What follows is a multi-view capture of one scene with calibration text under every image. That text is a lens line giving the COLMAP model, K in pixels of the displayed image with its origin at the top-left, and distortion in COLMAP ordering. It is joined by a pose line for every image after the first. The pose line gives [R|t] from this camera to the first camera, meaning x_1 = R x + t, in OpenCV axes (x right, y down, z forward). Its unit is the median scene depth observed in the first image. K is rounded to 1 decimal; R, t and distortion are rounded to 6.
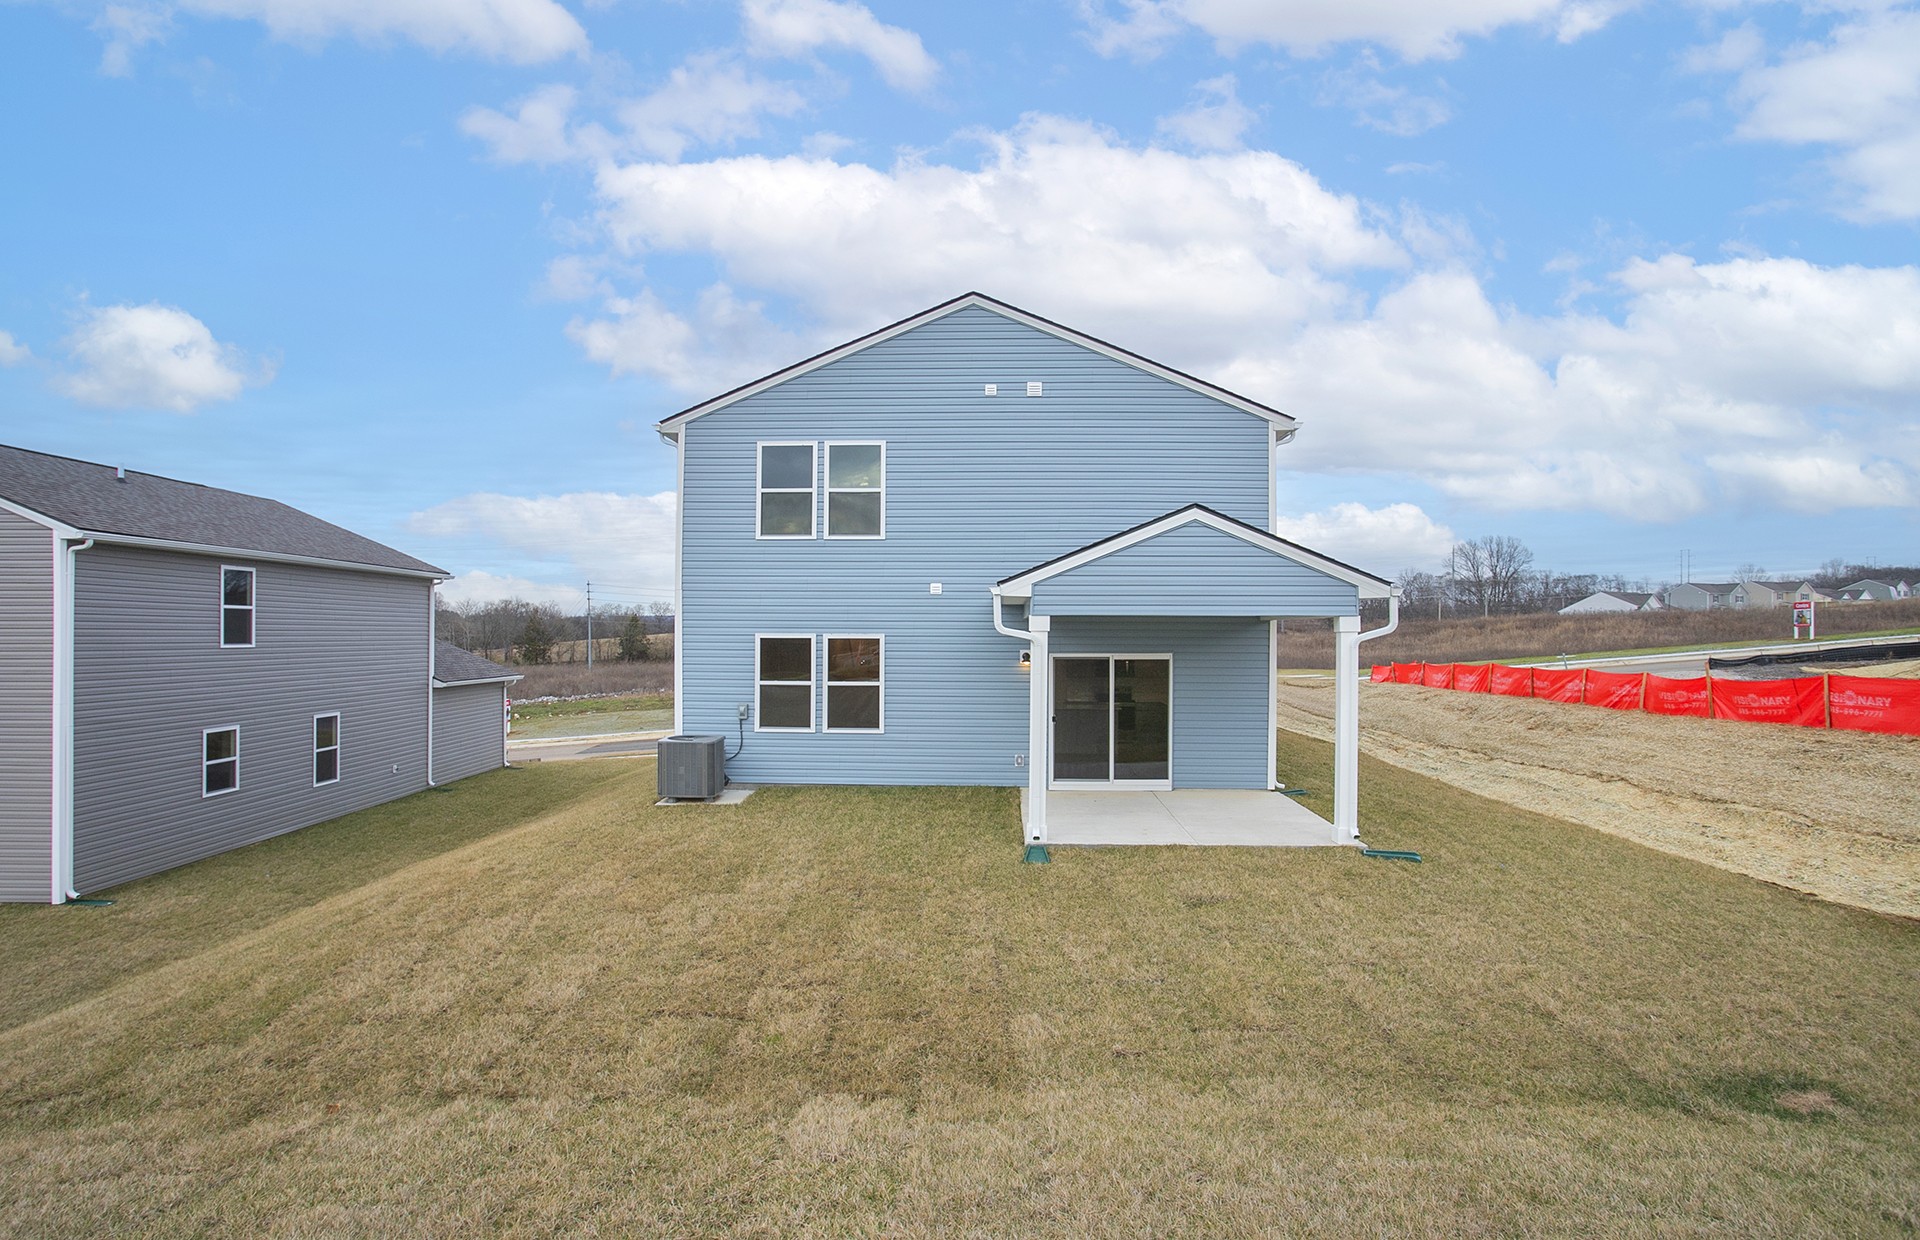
lens RADIAL K [[1025.2, 0, 962.9], [0, 1025.2, 632.0], [0, 0, 1]] dist [-0.032233, 0.000327]
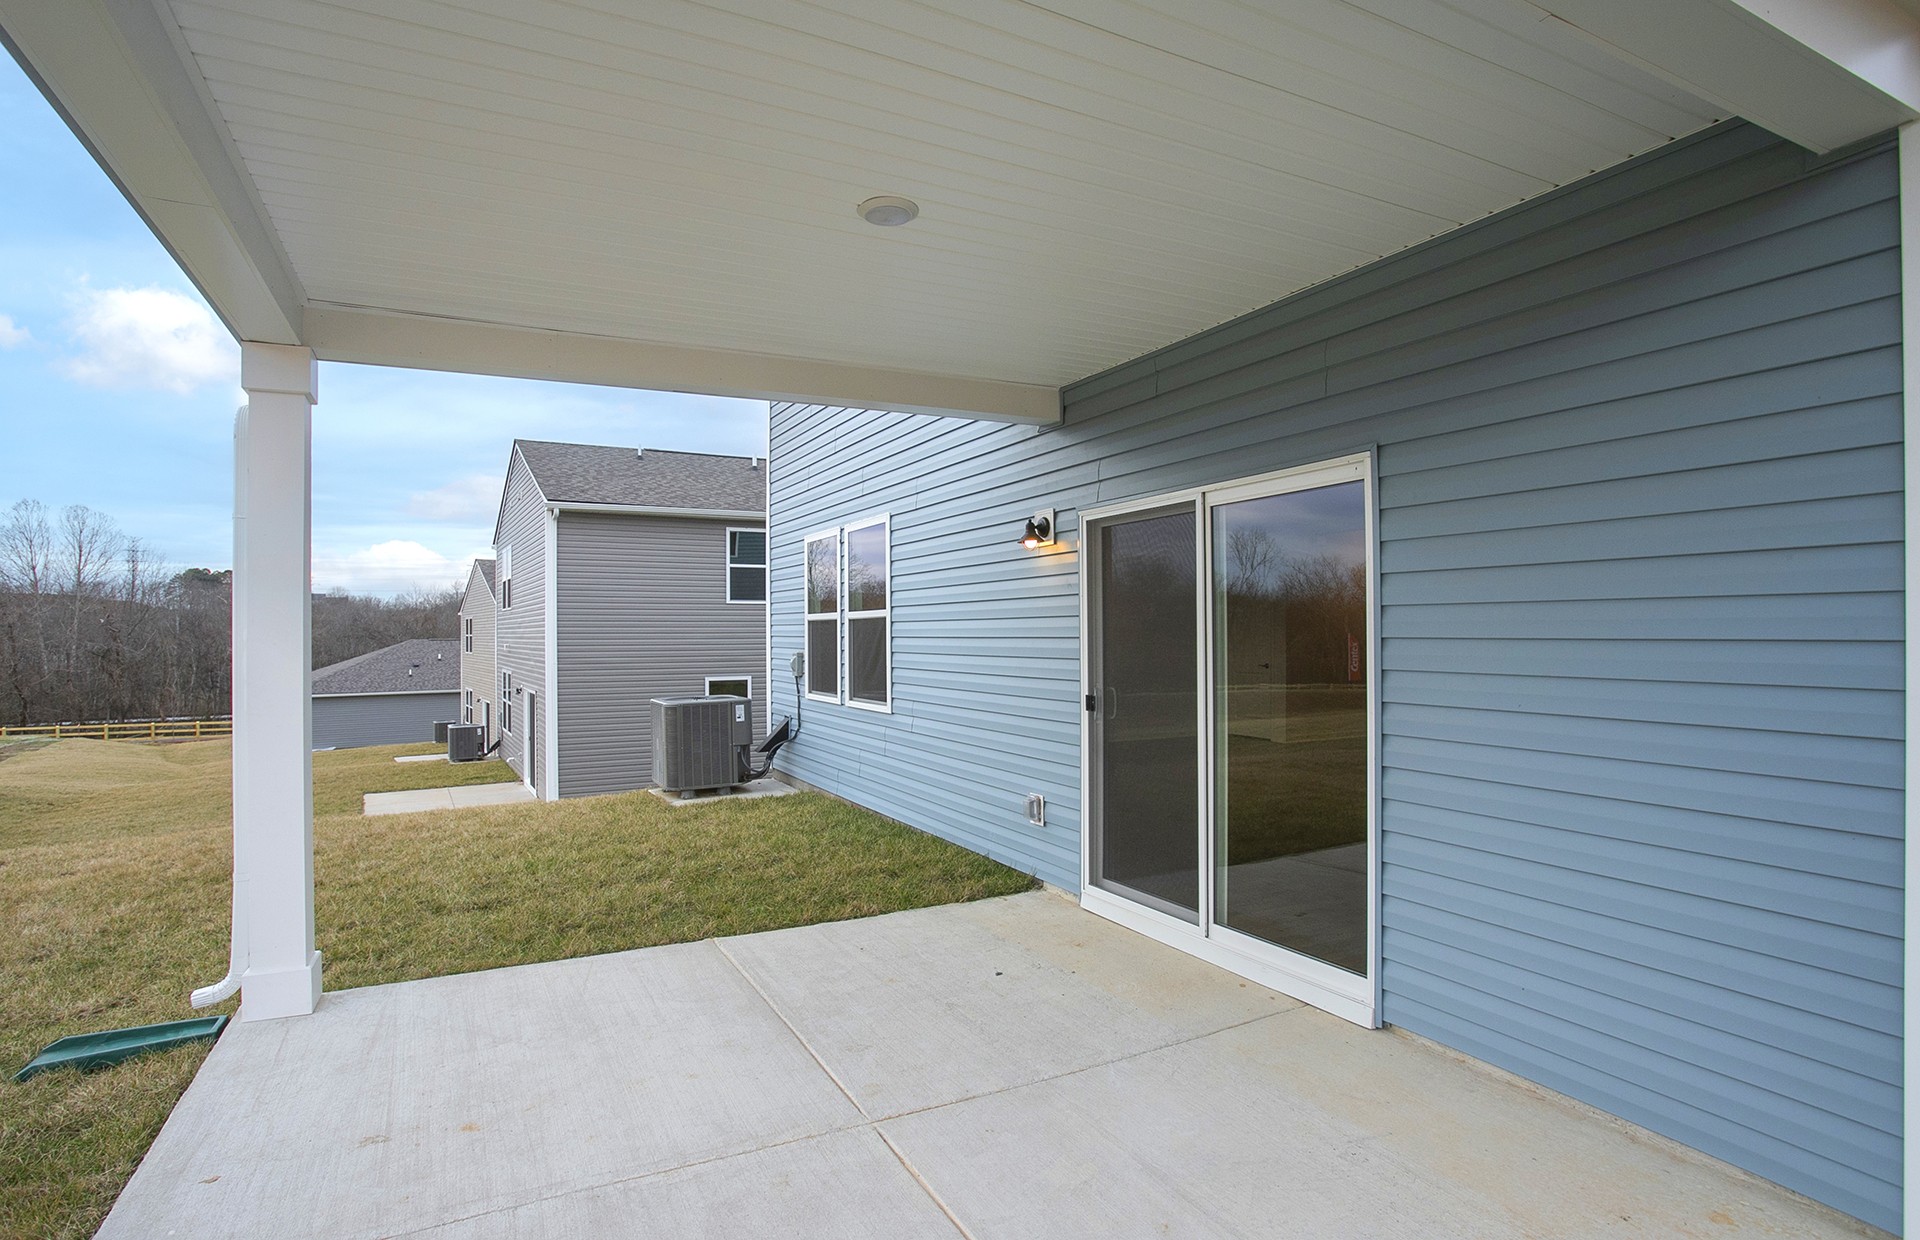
lens RADIAL K [[972.6, 0, 950.1], [0, 972.6, 623.1], [0, 0, 1]] dist [-0.024892, -0.000401]
pose [[0.505594, -0.016225, -0.862619, 0.344377], [0.011569, 0.999861, -0.012026, 0.061754], [0.862694, -0.003899, 0.505711, 0.793312]]
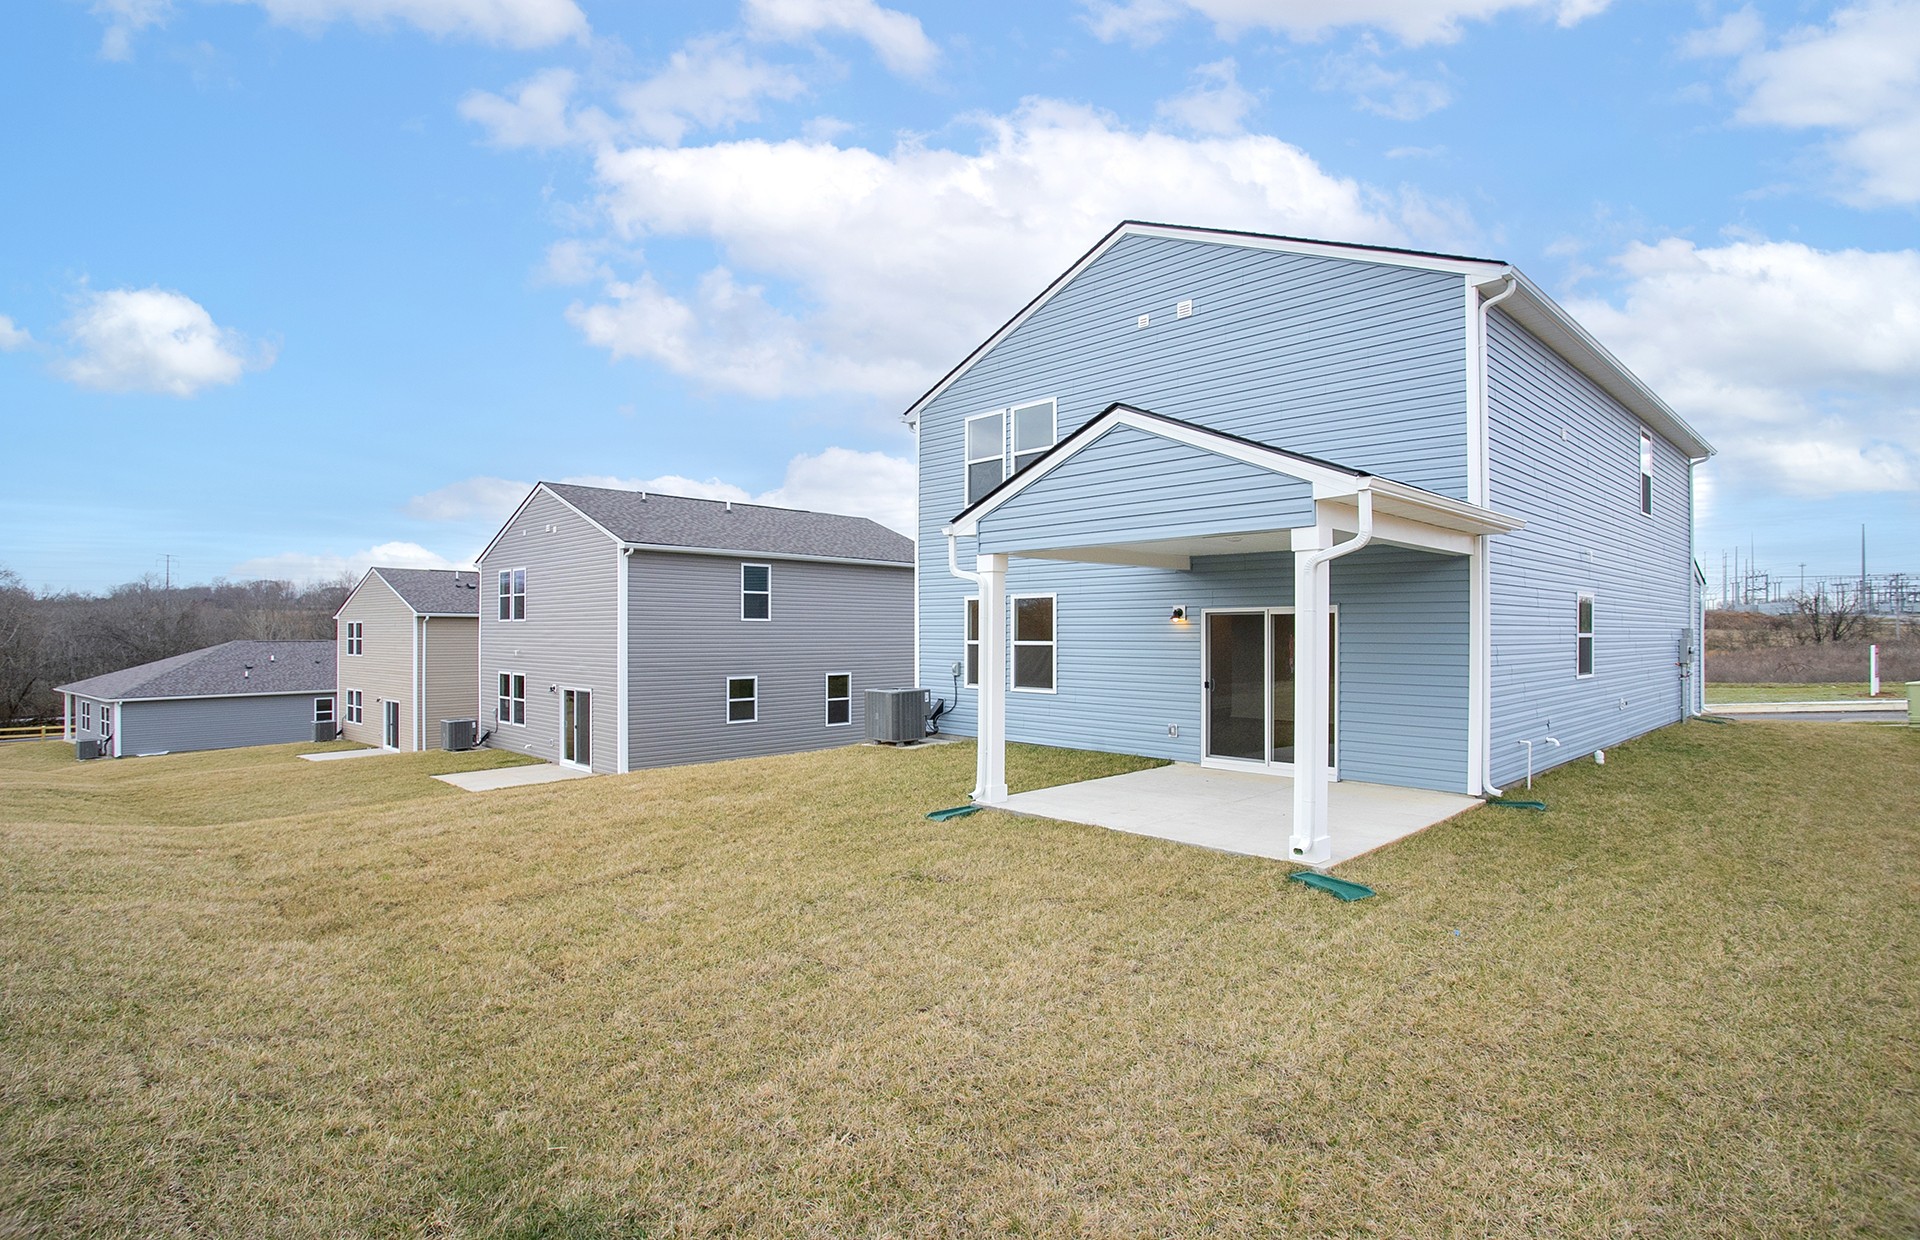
lens RADIAL K [[932.6, 0, 971.7], [0, 932.6, 619.7], [0, 0, 1]] dist [-0.027490, 0.000283]
pose [[0.735229, -0.012488, -0.677704, 0.472554], [0.003834, 0.999891, -0.014266, 0.040501], [0.677808, 0.007890, 0.735196, 0.290061]]
